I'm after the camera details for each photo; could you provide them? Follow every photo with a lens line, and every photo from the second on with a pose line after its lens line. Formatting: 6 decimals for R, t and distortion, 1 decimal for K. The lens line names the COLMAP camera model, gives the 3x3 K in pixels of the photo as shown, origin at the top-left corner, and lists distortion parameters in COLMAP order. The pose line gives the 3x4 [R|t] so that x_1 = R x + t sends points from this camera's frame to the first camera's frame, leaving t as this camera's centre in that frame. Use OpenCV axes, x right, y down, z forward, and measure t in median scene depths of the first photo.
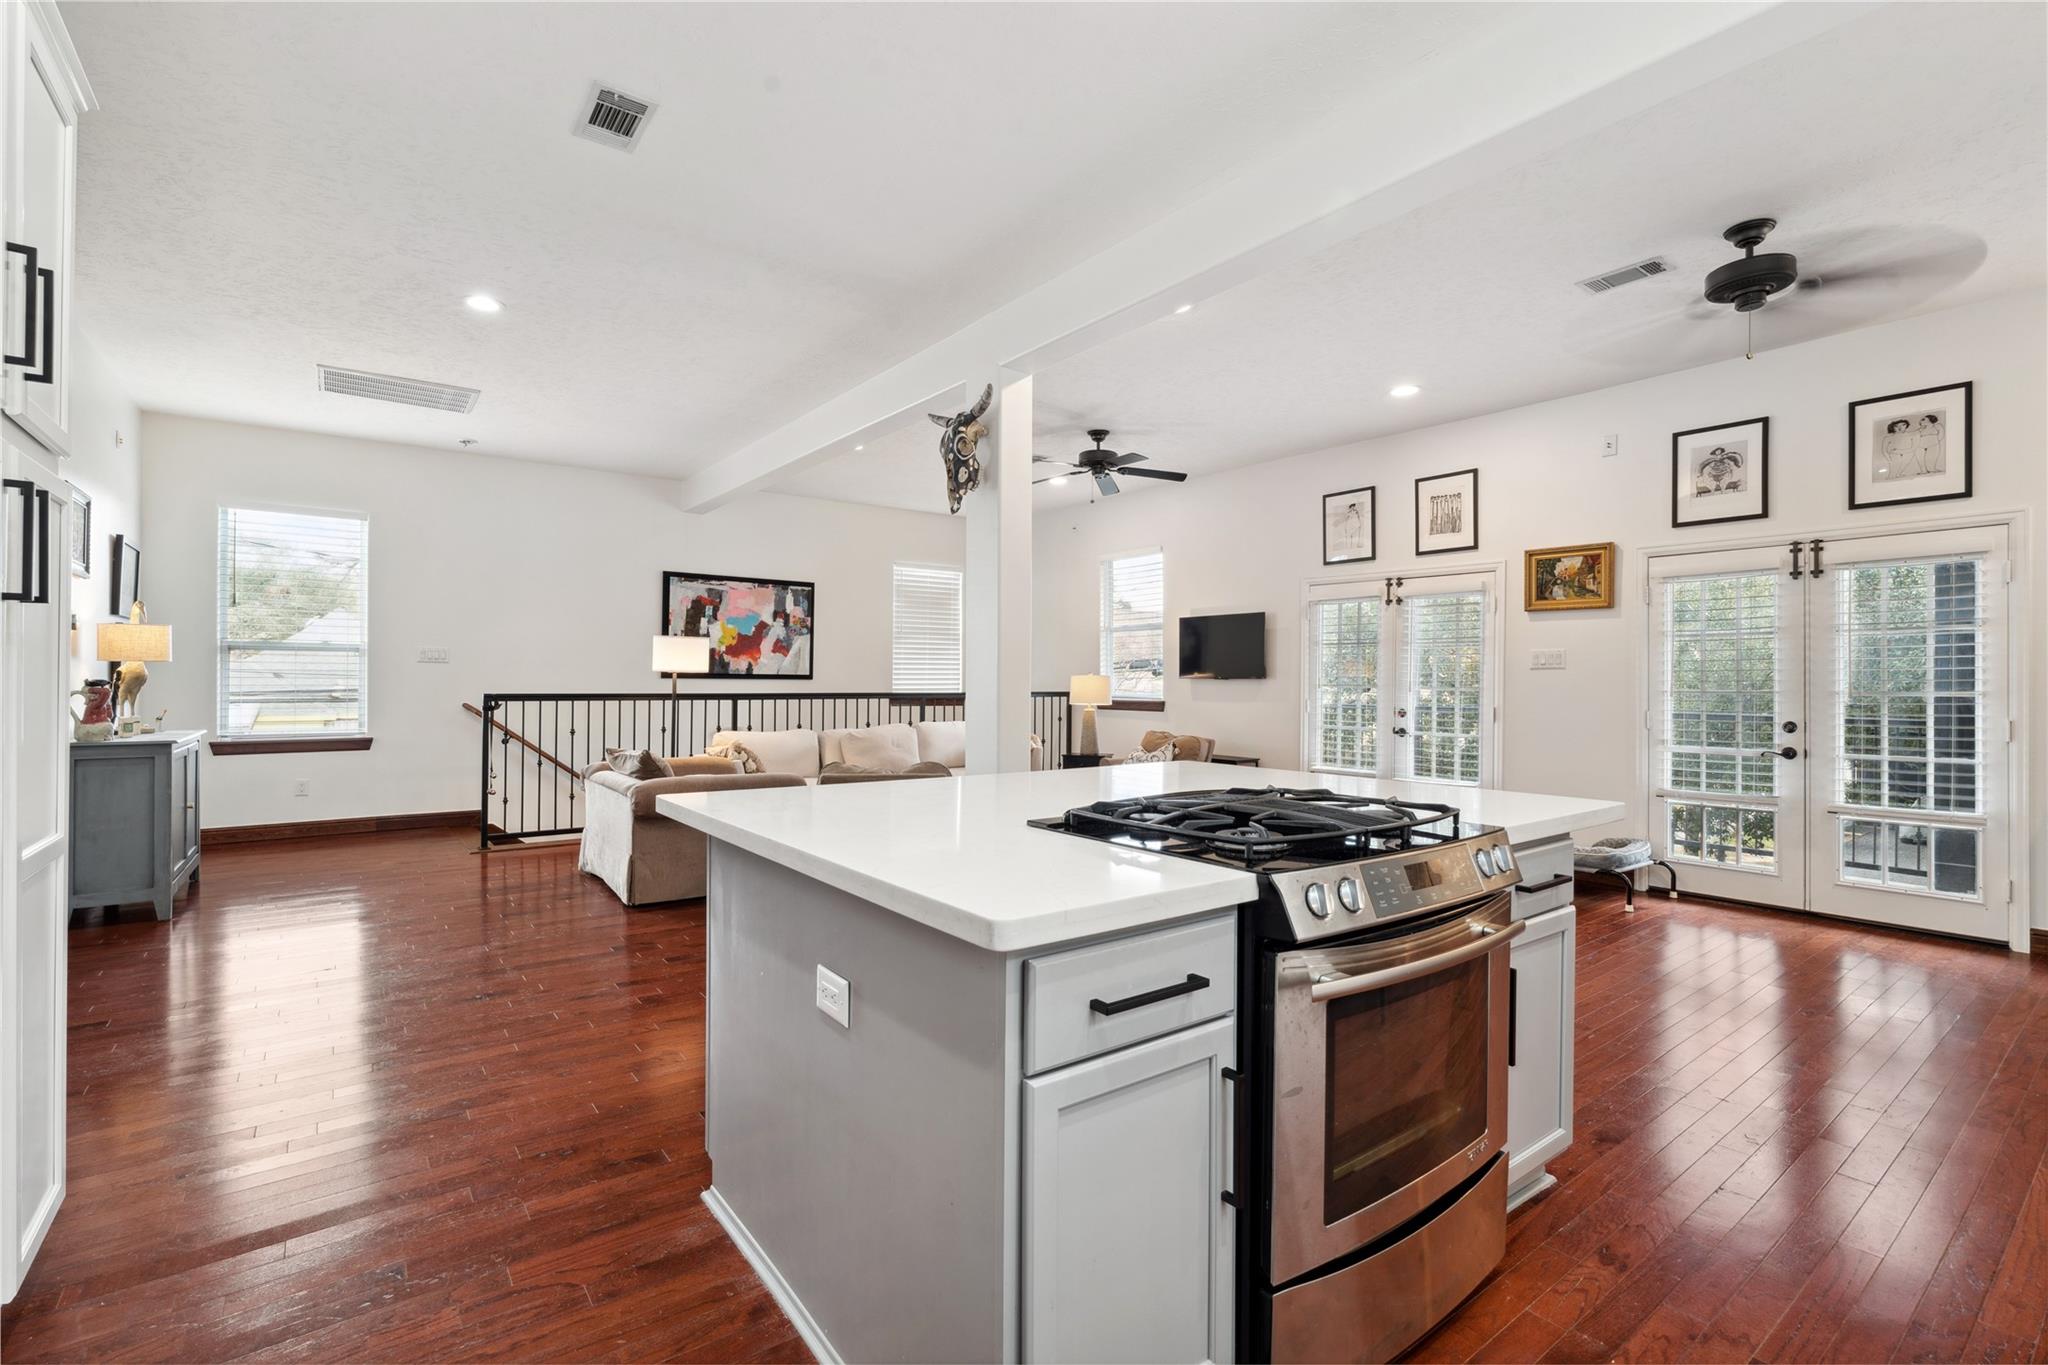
lens RADIAL K [[933.2, 0, 1033.9], [0, 933.2, 671.5], [0, 0, 1]] dist [-0.006728, 0.000495]
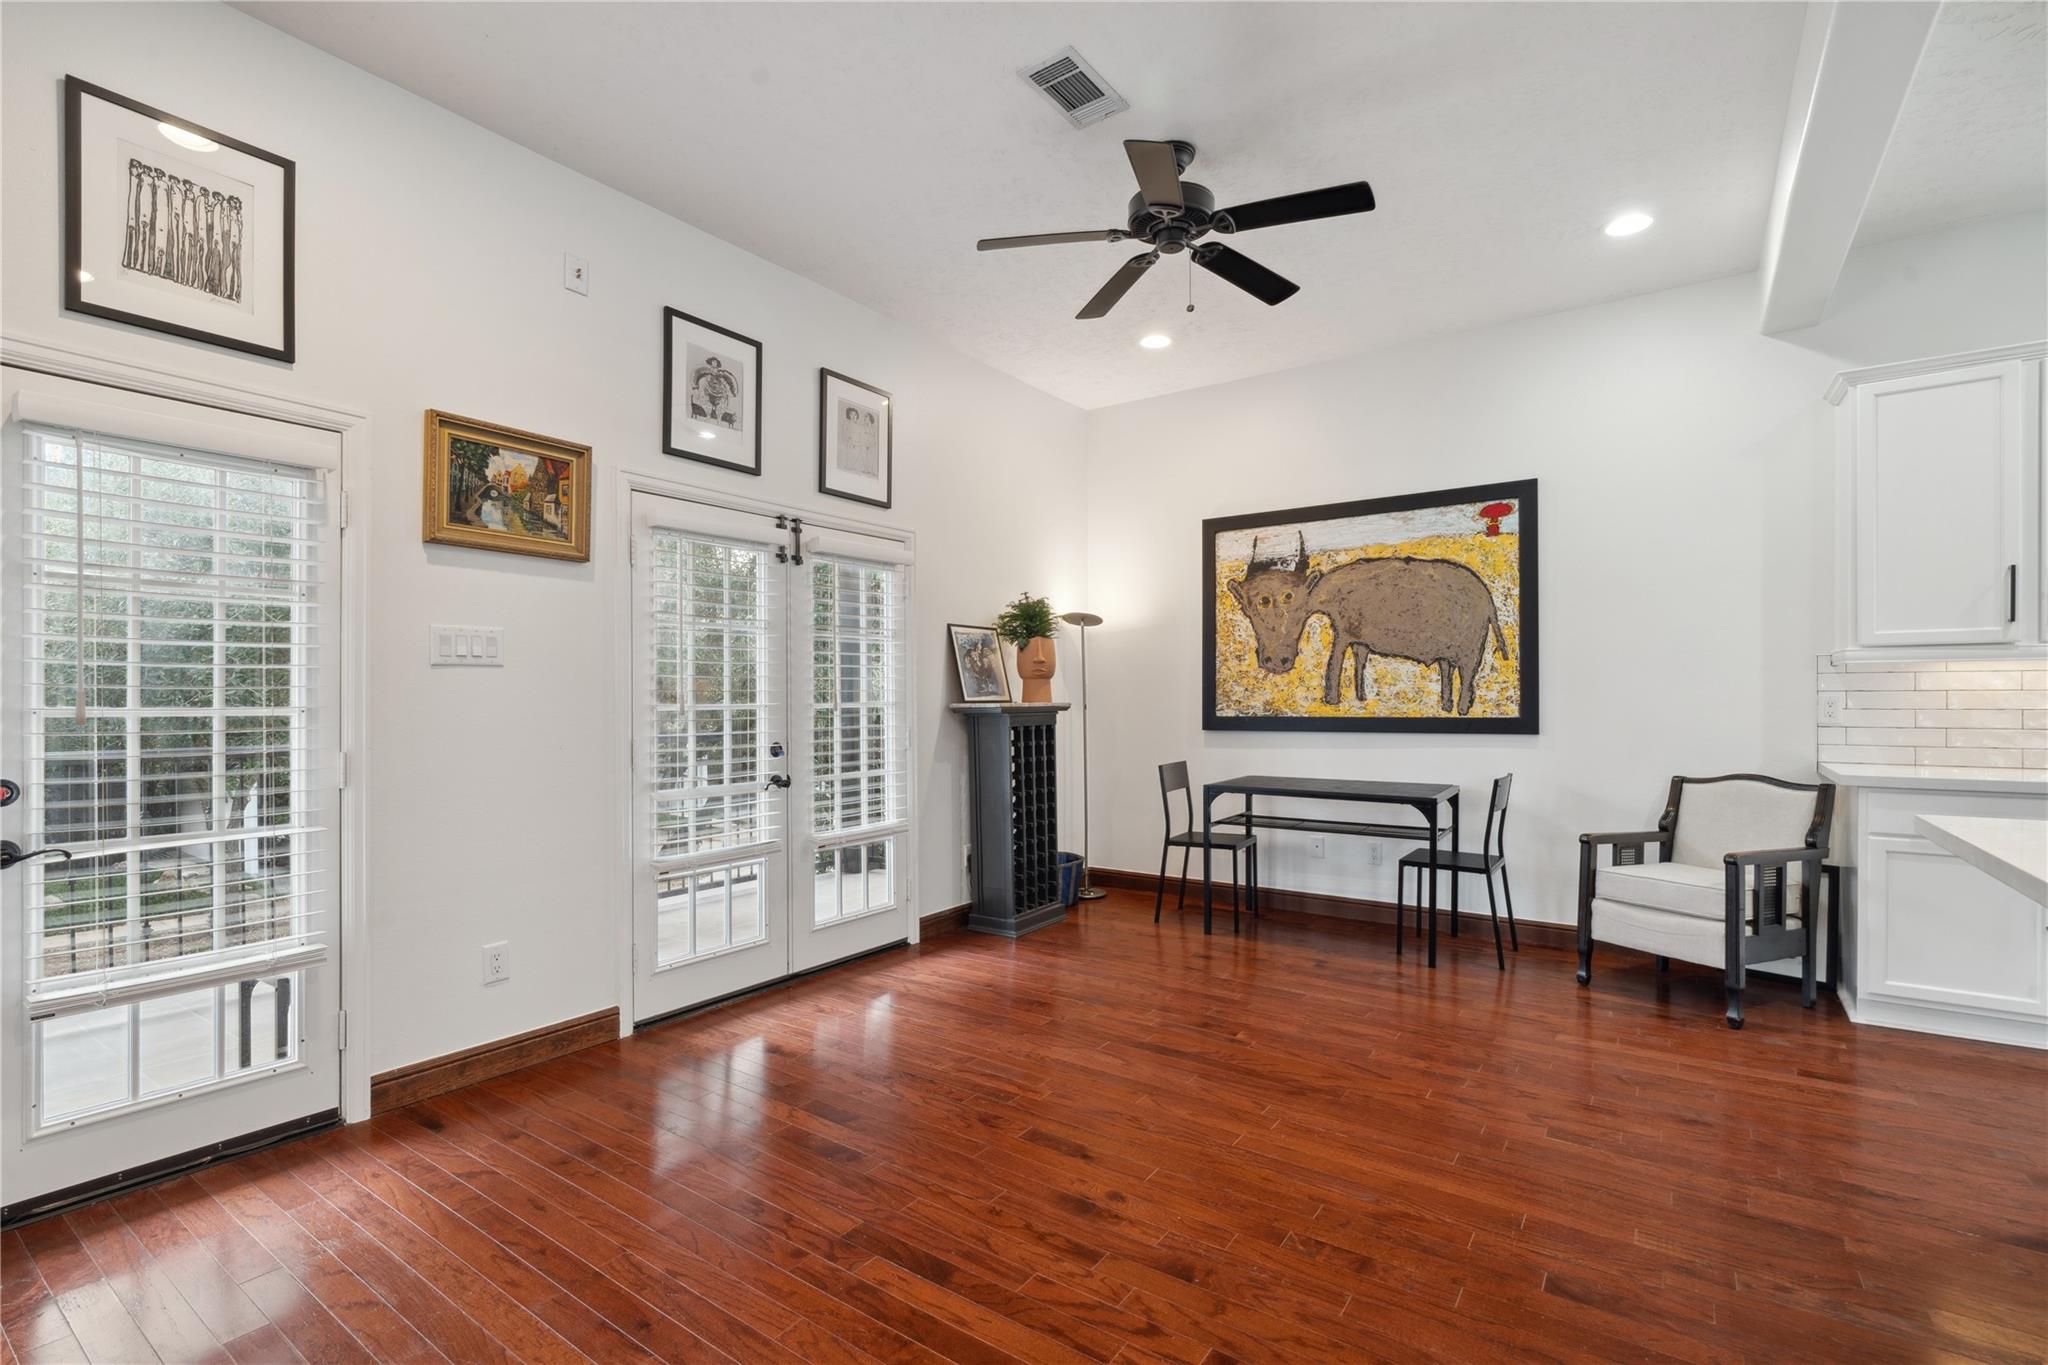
lens RADIAL K [[933.2, 0, 1015.4], [0, 933.2, 703.1], [0, 0, 1]] dist [-0.006728, 0.000495]
pose [[-0.280753, -0.005044, 0.959767, 0.000403], [-0.004527, 0.999982, 0.003931, 0.010365], [-0.959769, -0.003241, -0.280770, 0.658005]]
